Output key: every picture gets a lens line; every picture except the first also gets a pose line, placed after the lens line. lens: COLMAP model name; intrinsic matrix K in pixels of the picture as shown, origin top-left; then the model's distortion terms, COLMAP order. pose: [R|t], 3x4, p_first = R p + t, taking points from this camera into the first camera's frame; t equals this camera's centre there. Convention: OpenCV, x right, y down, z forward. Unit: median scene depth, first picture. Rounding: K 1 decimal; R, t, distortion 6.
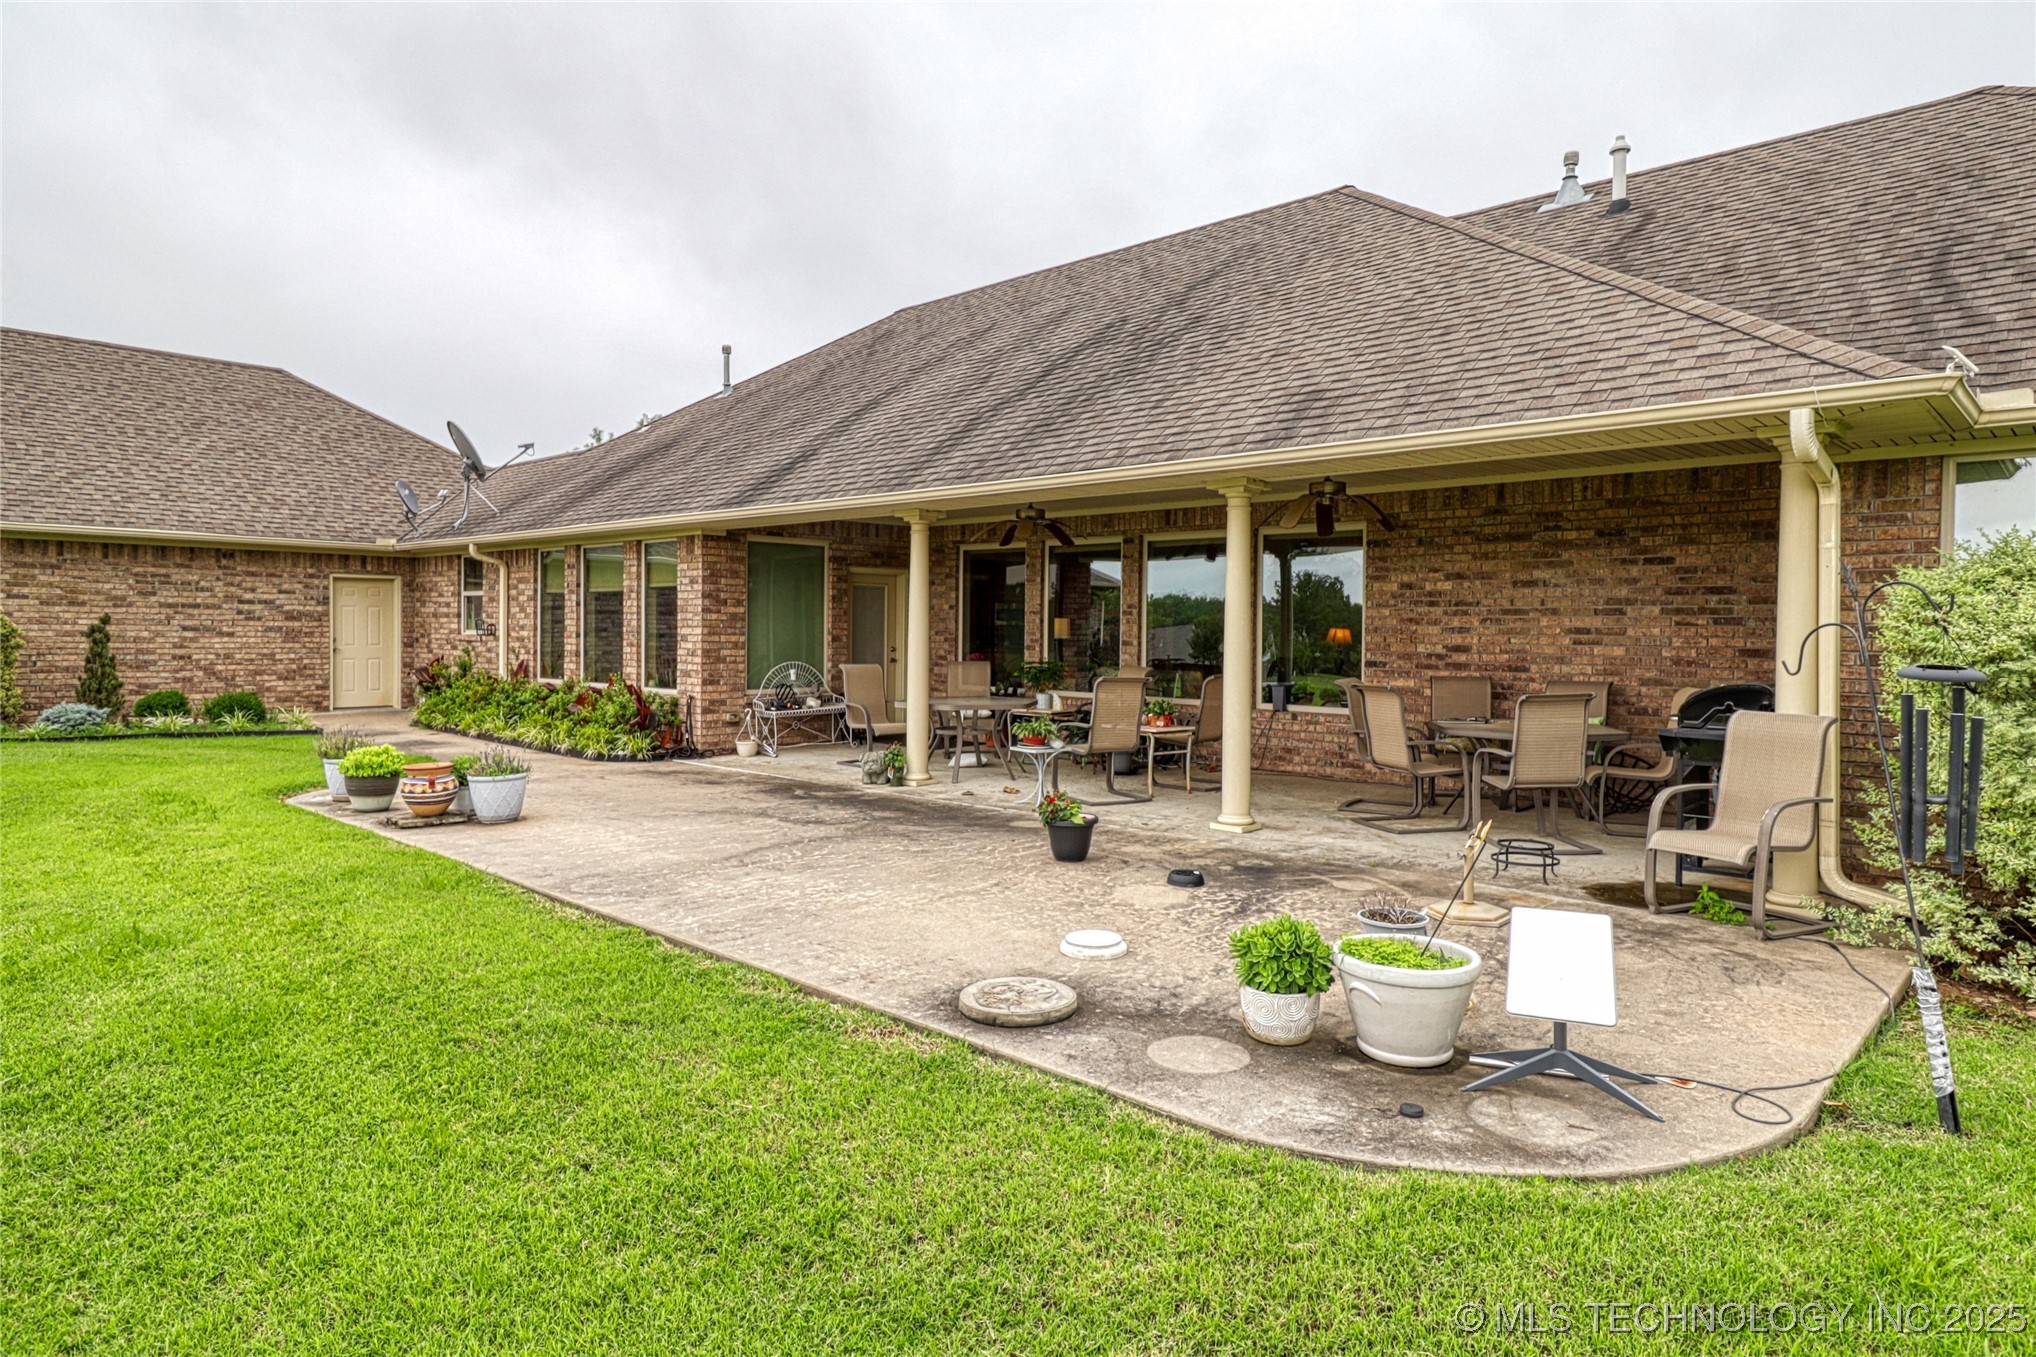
lens RADIAL K [[1207.9, 0, 1026.2], [0, 1207.9, 661.5], [0, 0, 1]] dist [-0.000557, -0.001045]
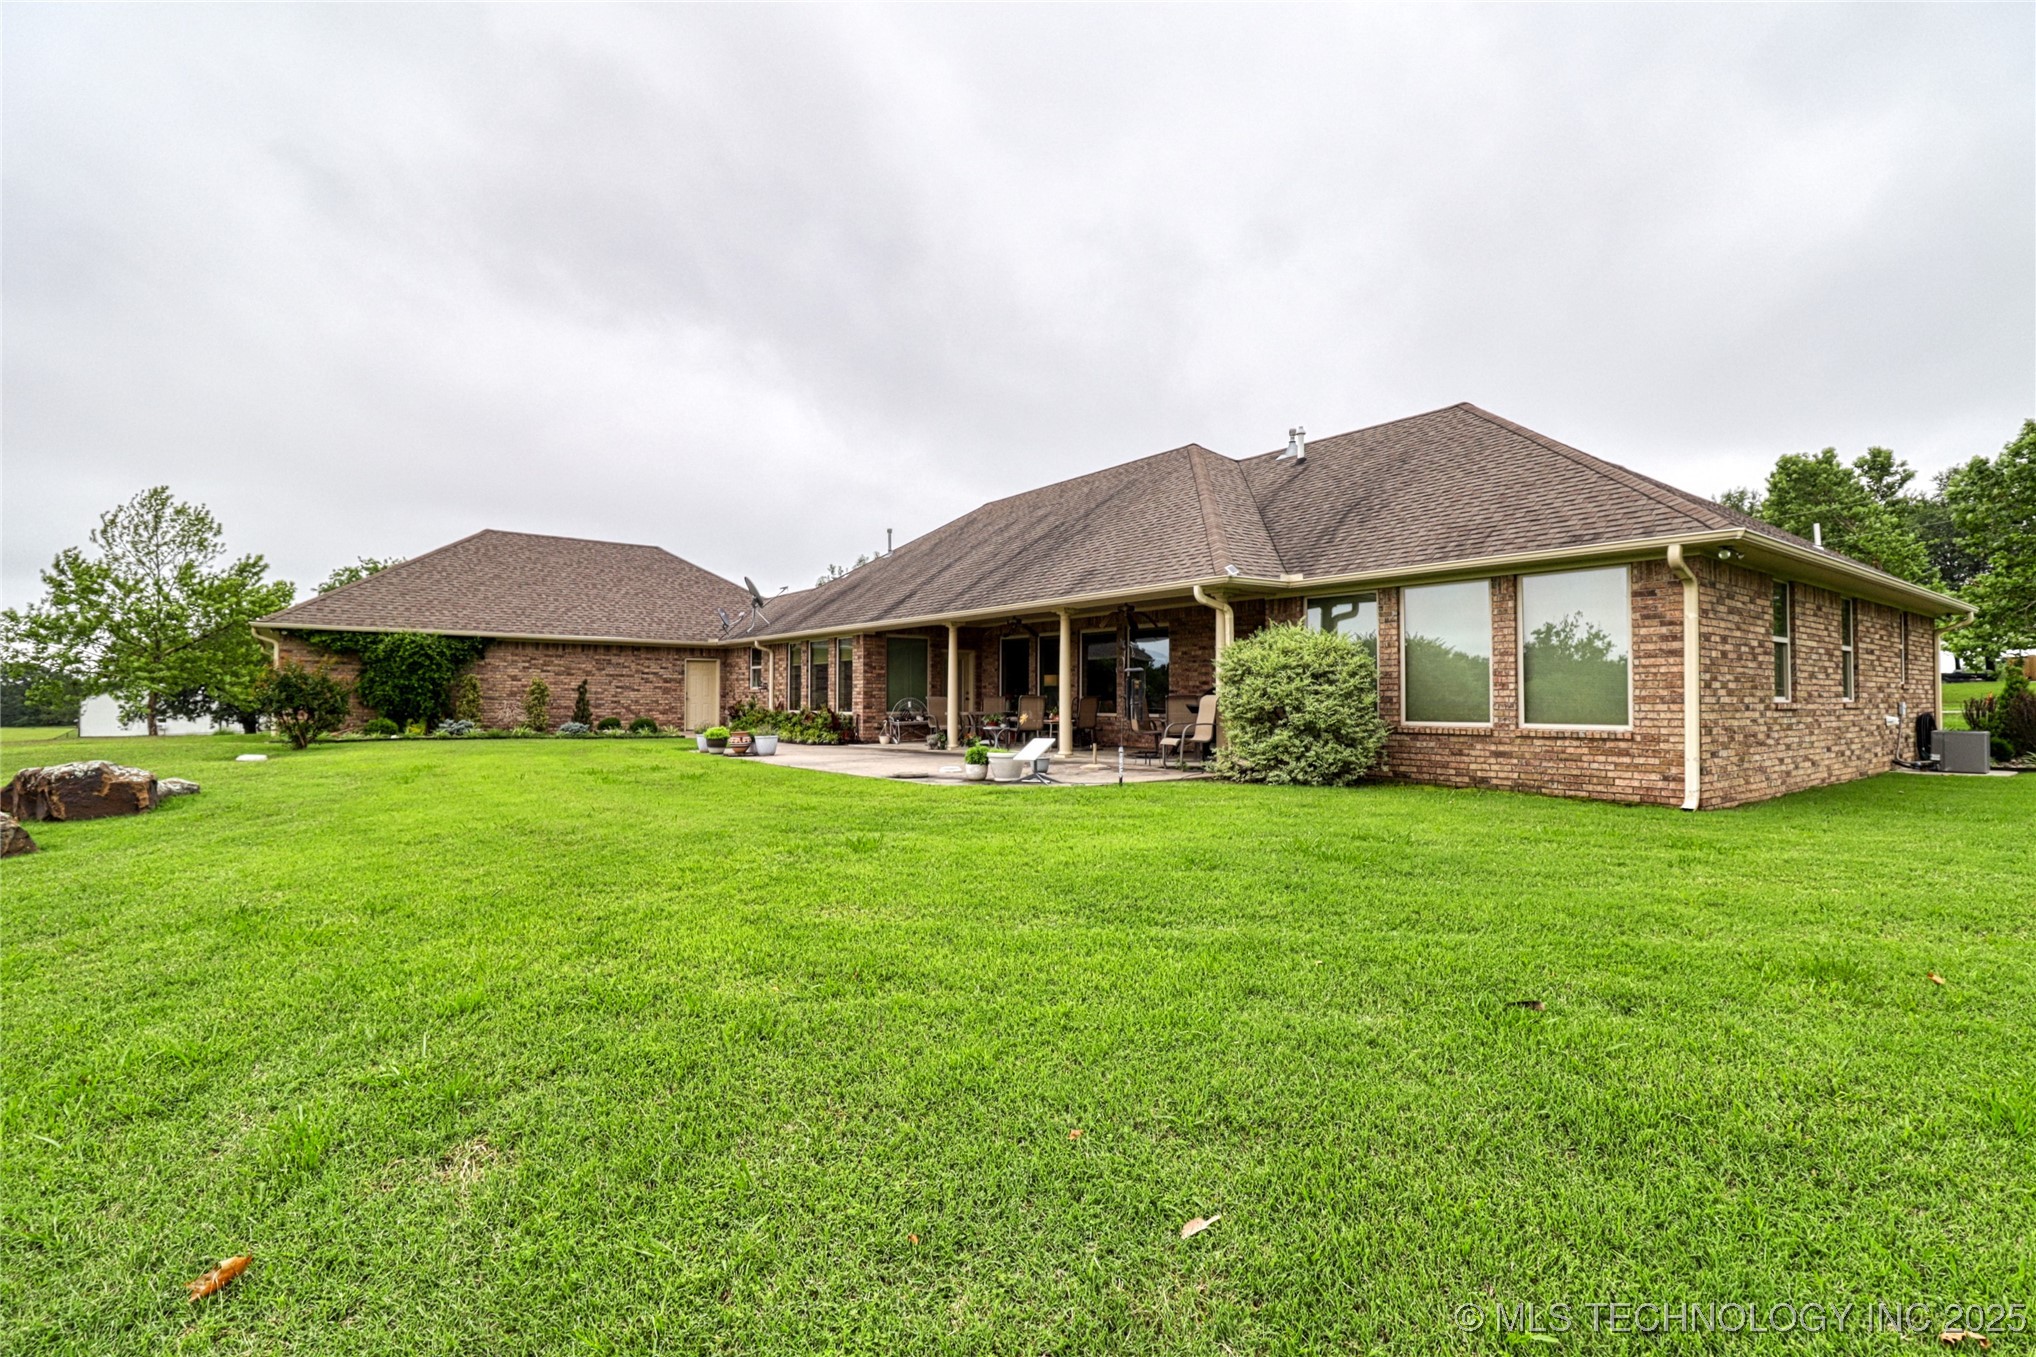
lens RADIAL K [[948.1, 0, 1008.8], [0, 948.1, 690.3], [0, 0, 1]] dist [0.002610, 0.000256]
pose [[0.985825, -0.010521, -0.167445, 0.207333], [0.004286, 0.999285, -0.037553, 0.042952], [0.167721, 0.036303, 0.985166, -0.455882]]
